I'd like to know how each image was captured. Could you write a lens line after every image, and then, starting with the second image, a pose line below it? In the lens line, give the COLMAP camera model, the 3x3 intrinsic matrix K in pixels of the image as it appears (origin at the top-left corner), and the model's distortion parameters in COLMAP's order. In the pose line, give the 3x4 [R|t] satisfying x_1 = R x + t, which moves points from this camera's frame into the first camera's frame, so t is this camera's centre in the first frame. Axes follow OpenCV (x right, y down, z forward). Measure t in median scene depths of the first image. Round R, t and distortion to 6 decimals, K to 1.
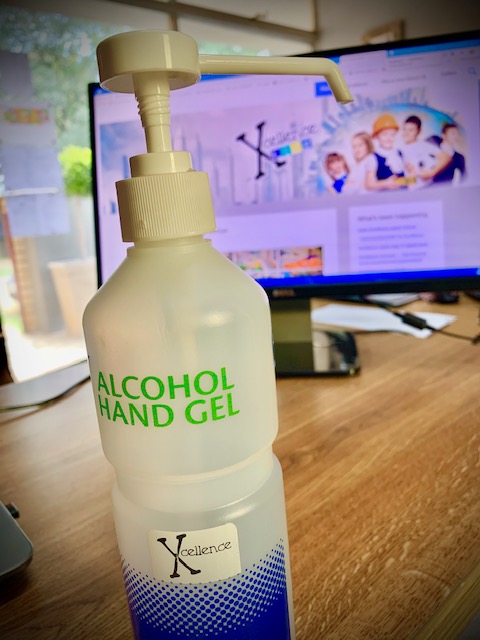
lens RADIAL K [[482.4, 0, 239.9], [0, 482.4, 320.6], [0, 0, 1]] dist [0.040711, -0.025457]
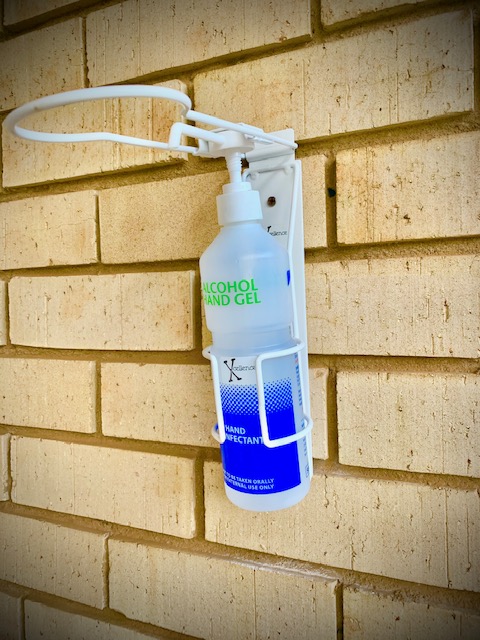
lens RADIAL K [[482.4, 0, 239.8], [0, 482.4, 319.5], [0, 0, 1]] dist [0.040711, -0.025457]
pose [[0.886027, -0.017250, -0.463313, 0.939316], [-0.071540, 0.982253, -0.173382, 0.666296], [0.458081, 0.186767, 0.869068, -0.915593]]
